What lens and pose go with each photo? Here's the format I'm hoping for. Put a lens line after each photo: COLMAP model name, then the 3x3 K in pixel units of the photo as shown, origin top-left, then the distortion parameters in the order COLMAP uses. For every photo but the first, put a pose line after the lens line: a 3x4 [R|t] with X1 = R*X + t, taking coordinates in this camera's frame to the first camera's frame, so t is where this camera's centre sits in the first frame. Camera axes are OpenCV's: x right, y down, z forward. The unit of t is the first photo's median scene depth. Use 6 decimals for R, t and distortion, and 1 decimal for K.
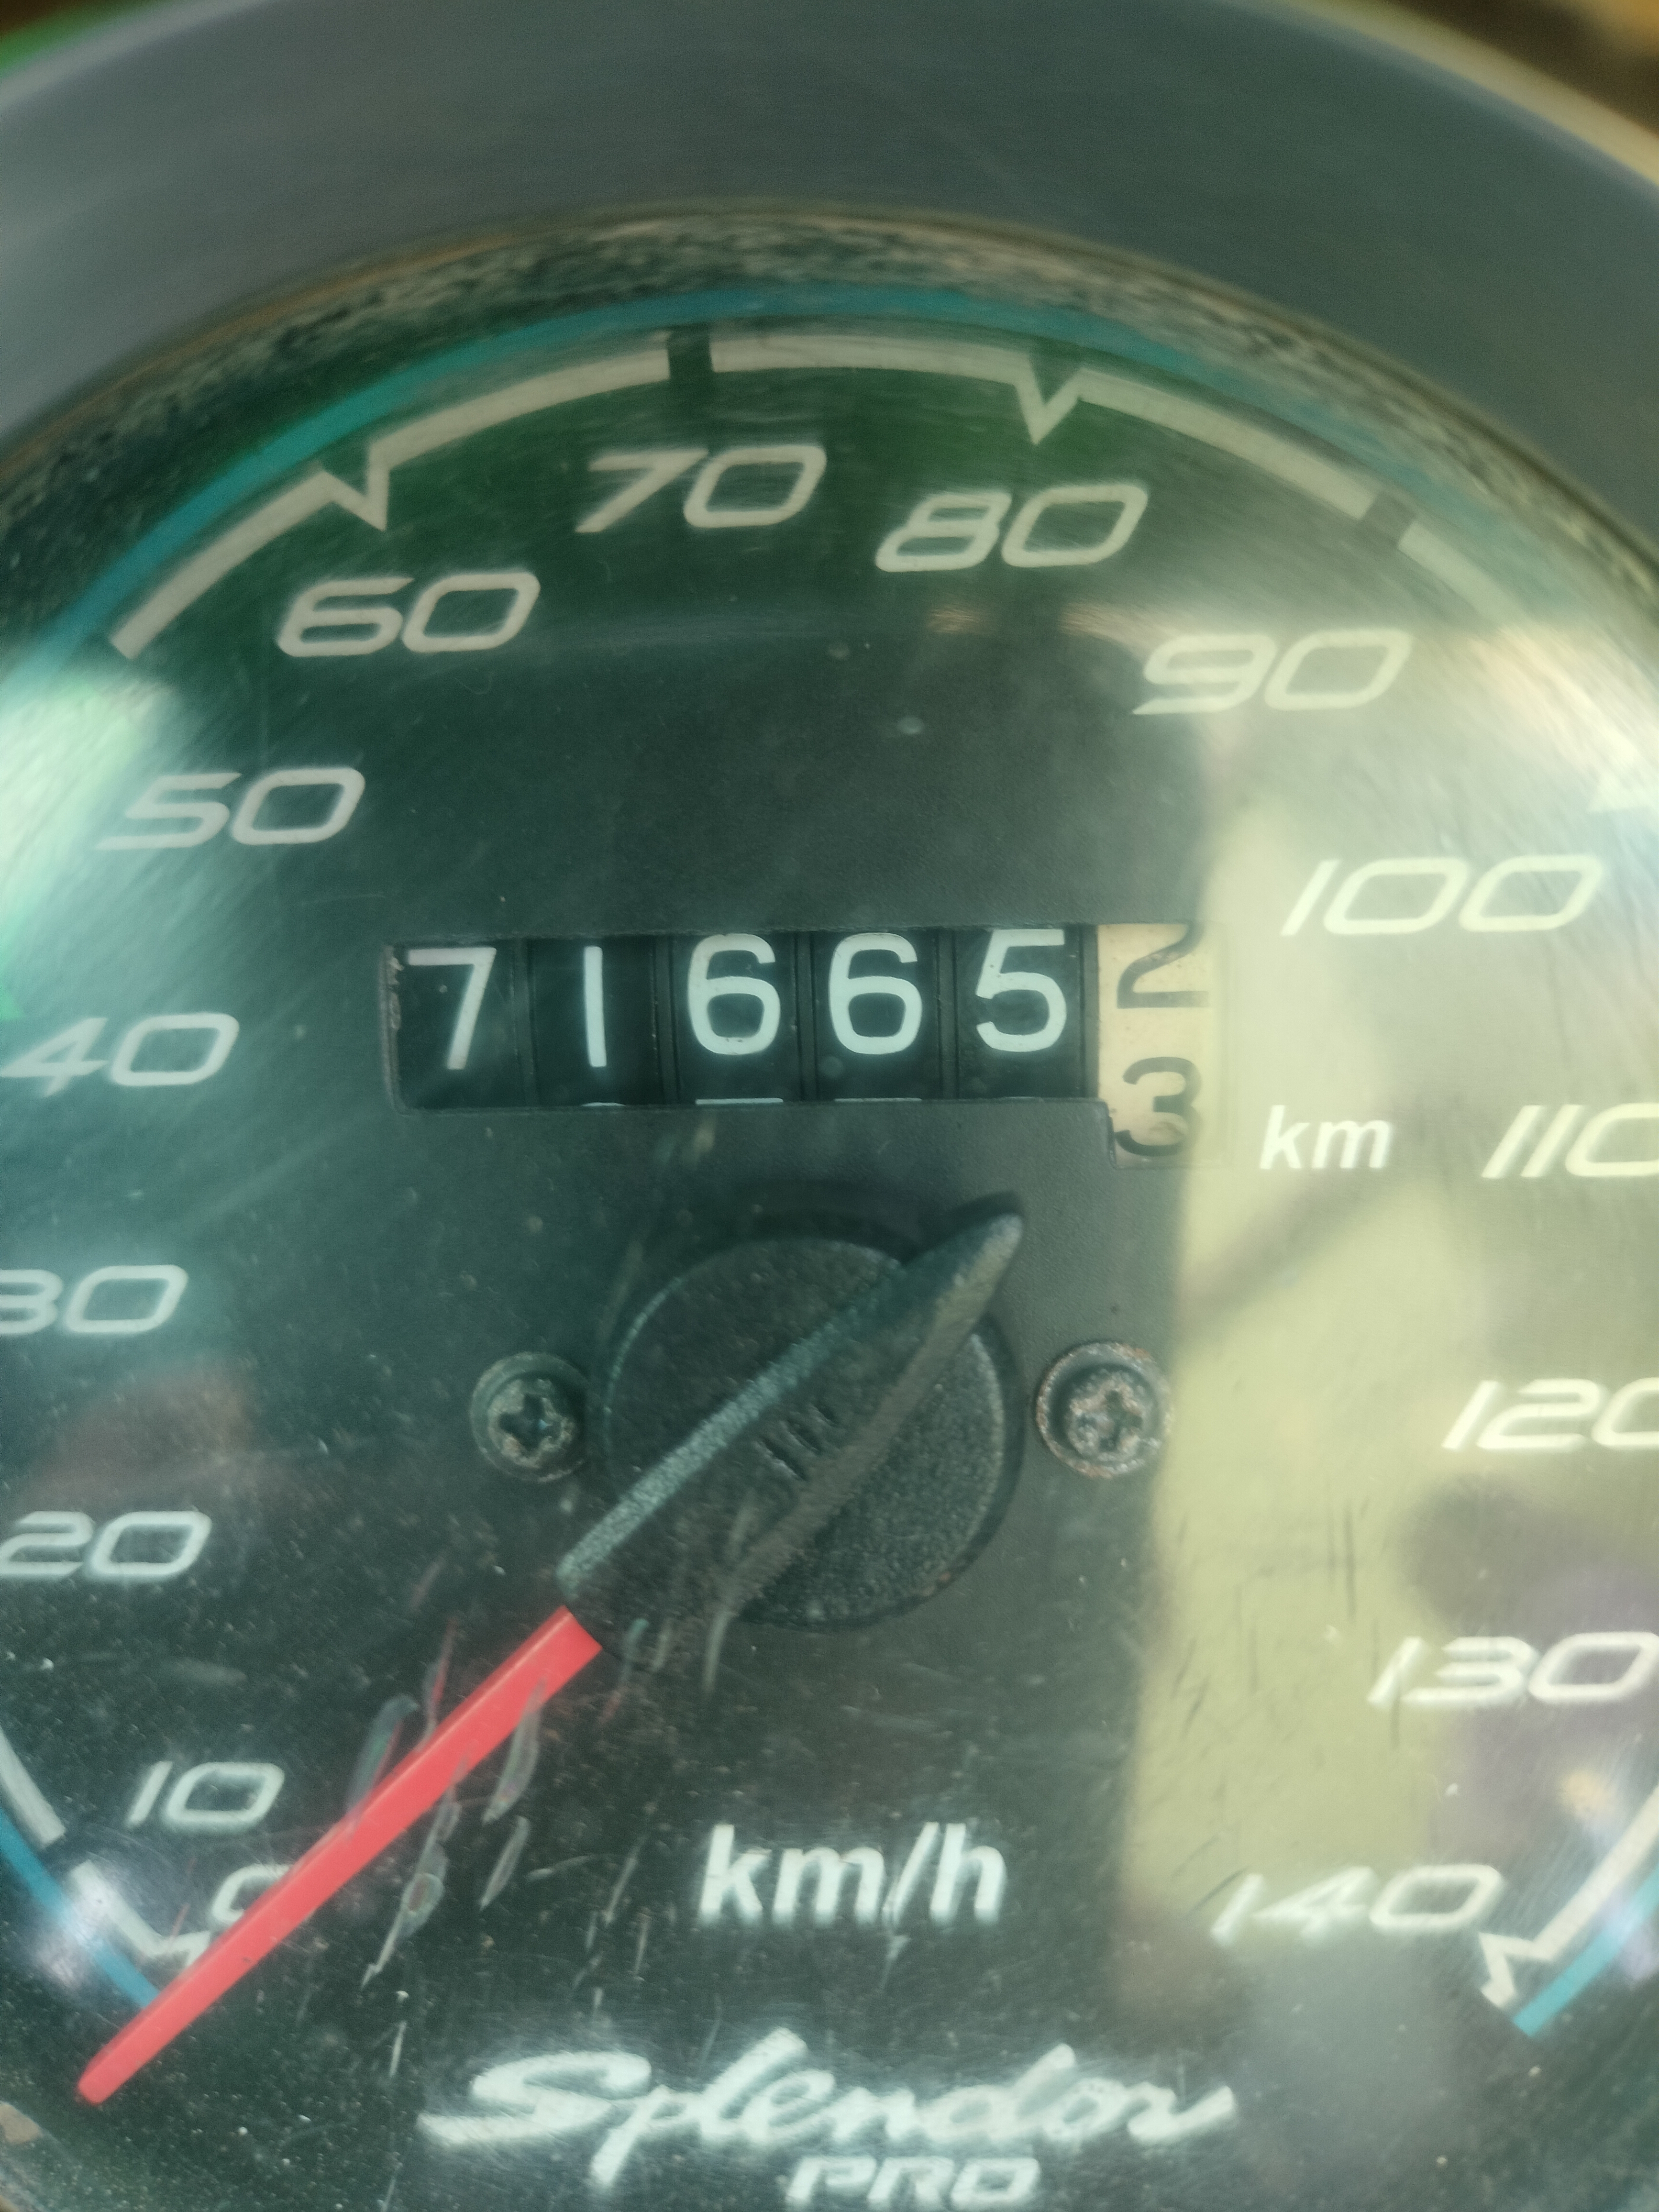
lens RADIAL K [[1920.3, 0, 804.9], [0, 1920.3, 1109.8], [0, 0, 1]] dist [-0.045674, -0.123084]
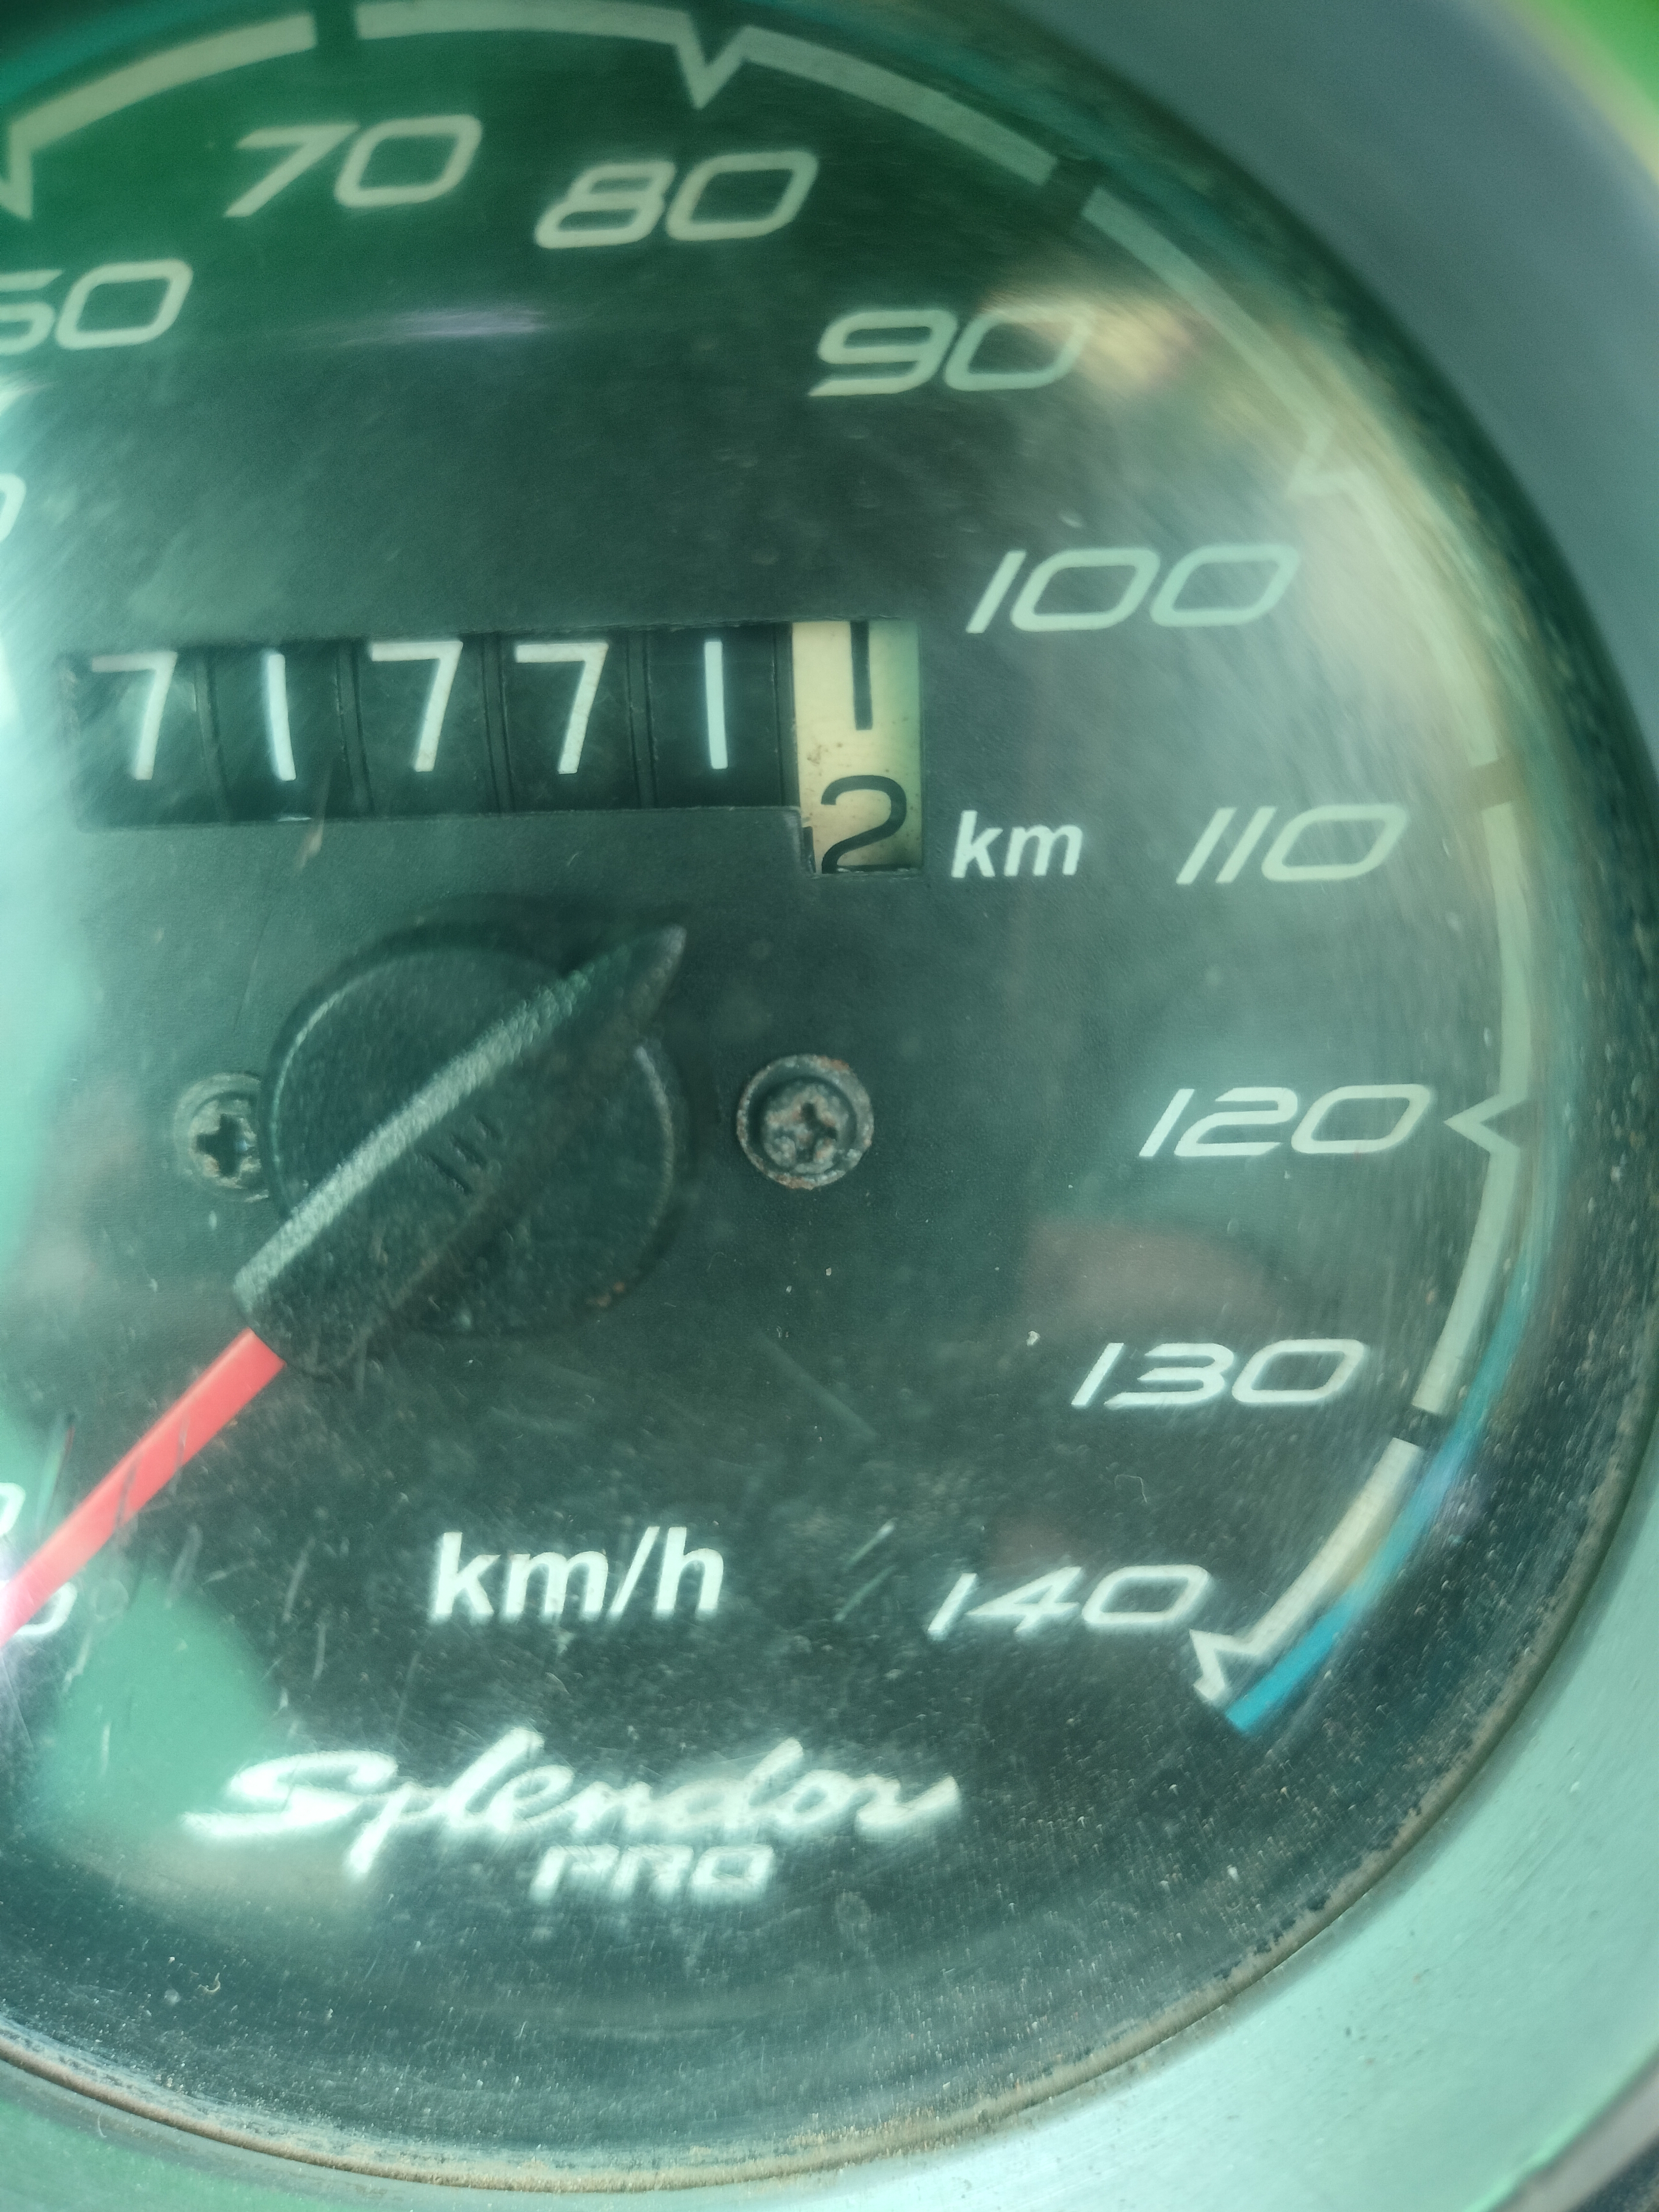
lens RADIAL K [[1920.3, 0, 850.9], [0, 1920.3, 1119.2], [0, 0, 1]] dist [-0.045674, -0.123084]
pose [[0.999374, -0.013423, 0.032730, 0.147041], [0.008846, 0.990645, 0.136177, 0.018936], [-0.034252, -0.135802, 0.990144, 0.007924]]
